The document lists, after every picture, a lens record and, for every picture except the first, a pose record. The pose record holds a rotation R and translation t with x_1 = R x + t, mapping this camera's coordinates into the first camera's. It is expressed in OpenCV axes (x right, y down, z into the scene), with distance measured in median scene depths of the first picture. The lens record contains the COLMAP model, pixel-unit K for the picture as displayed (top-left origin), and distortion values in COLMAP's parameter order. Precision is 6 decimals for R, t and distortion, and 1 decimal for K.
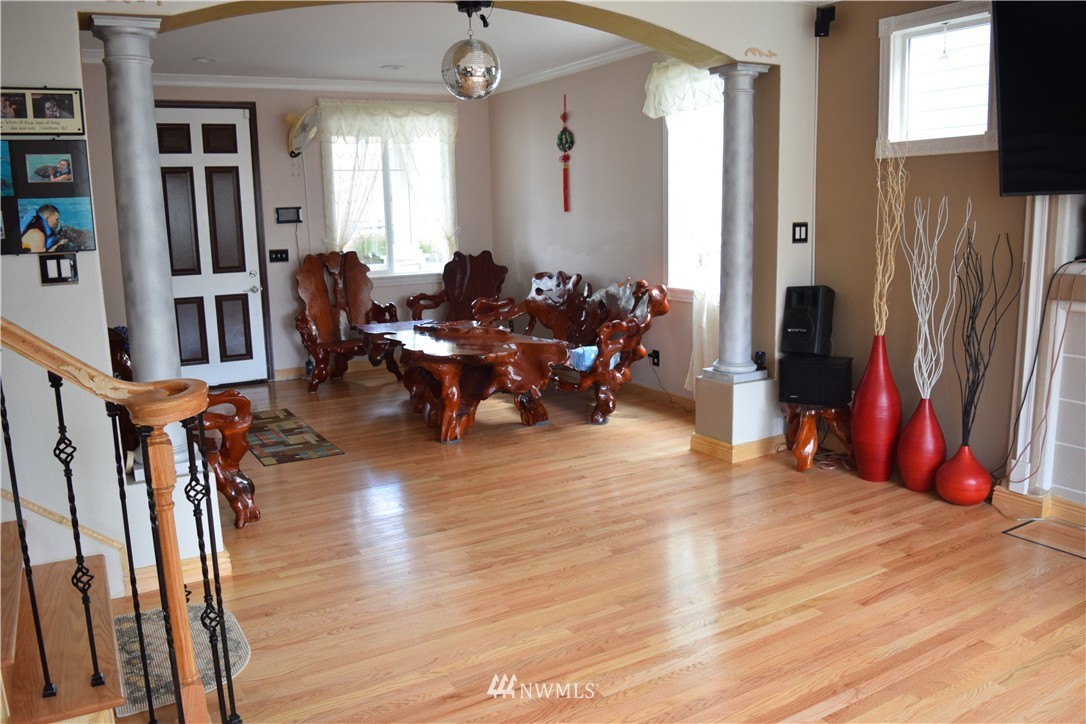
lens RADIAL K [[852.8, 0, 546.9], [0, 852.8, 364.1], [0, 0, 1]] dist [-0.096272, 0.024339]
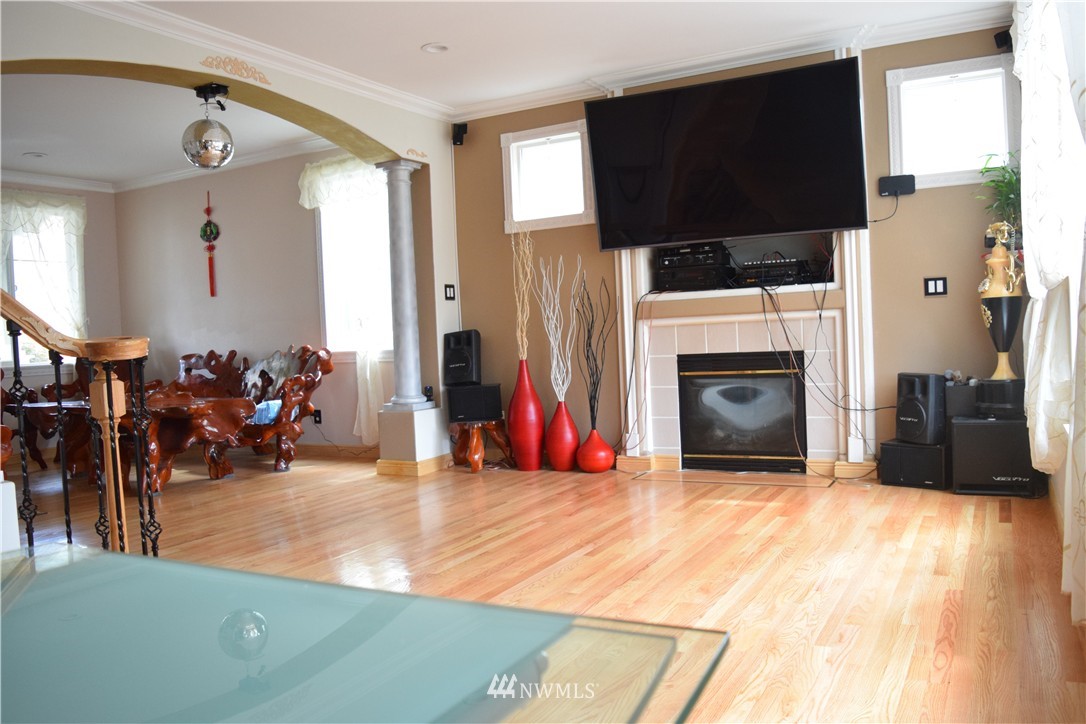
lens RADIAL K [[852.8, 0, 546.9], [0, 852.8, 364.1], [0, 0, 1]] dist [-0.096272, 0.024339]
pose [[0.858286, -0.035506, 0.511942, -0.243926], [0.116134, 0.985161, -0.126376, 0.134808], [-0.499858, 0.167921, 0.849673, -0.159066]]
